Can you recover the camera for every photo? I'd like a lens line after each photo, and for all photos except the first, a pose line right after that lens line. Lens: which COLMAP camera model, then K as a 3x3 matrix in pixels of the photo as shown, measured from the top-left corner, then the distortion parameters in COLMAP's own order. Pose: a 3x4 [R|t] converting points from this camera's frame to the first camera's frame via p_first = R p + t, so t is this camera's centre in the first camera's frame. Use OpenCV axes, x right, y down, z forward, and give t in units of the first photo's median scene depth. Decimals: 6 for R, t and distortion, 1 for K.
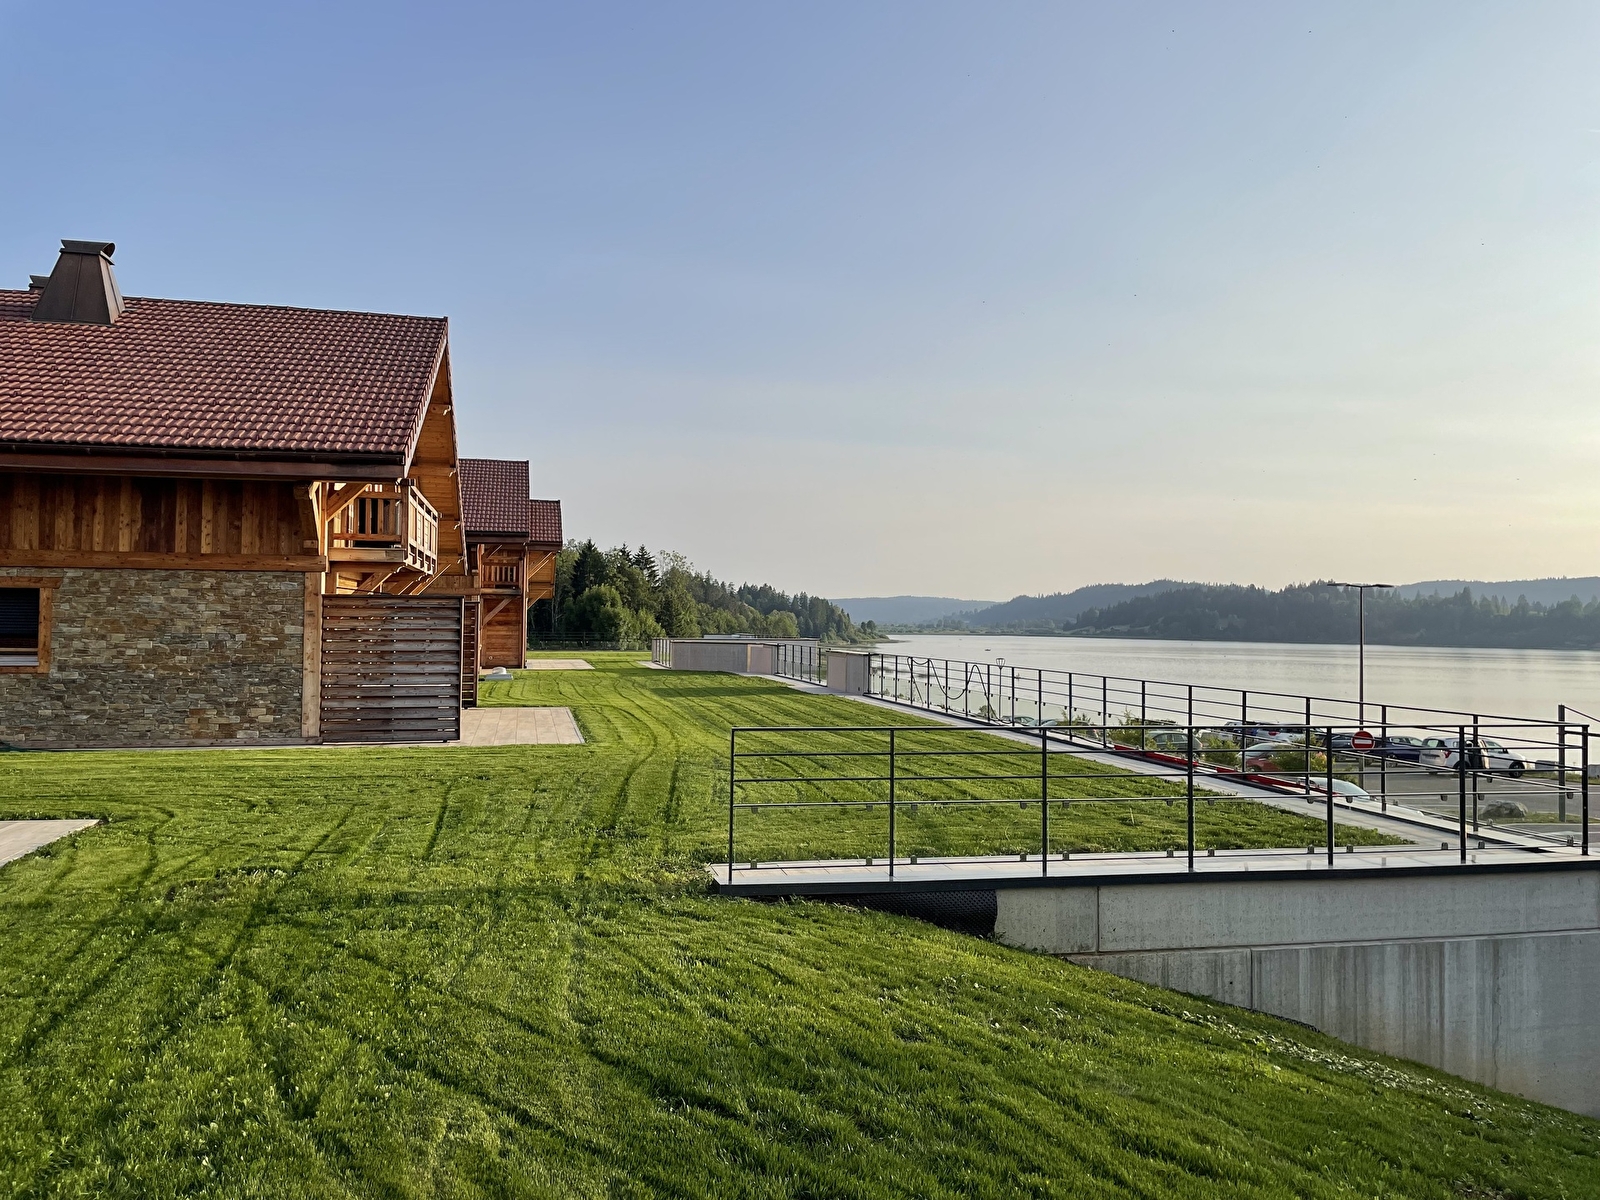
lens RADIAL K [[1235.6, 0, 802.5], [0, 1235.6, 589.1], [0, 0, 1]] dist [0.026910, -0.025033]
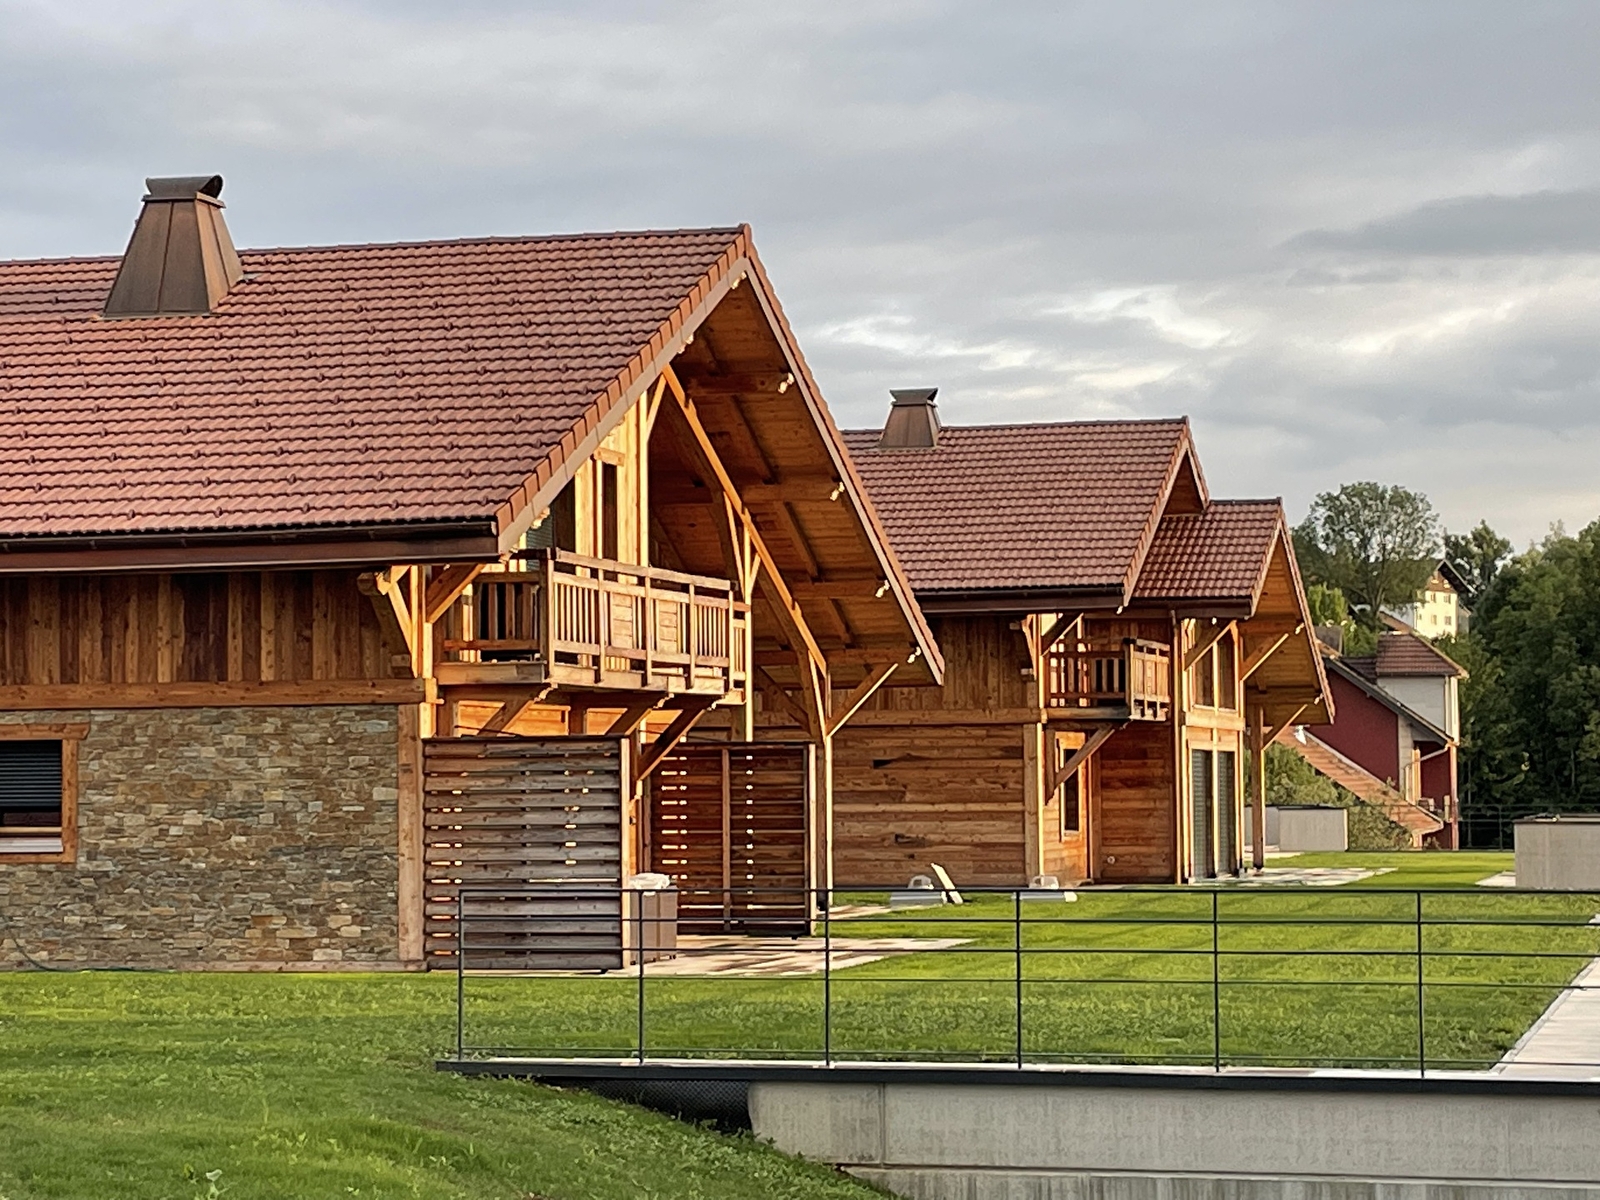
lens RADIAL K [[3570.6, 0, 799.2], [0, 3570.6, 601.3], [0, 0, 1]] dist [0.053177, 0.000000]
pose [[0.887496, -0.041618, -0.458932, 0.650966], [0.030400, 0.999032, -0.031810, -0.001756], [0.459811, 0.014280, 0.887902, -0.565718]]
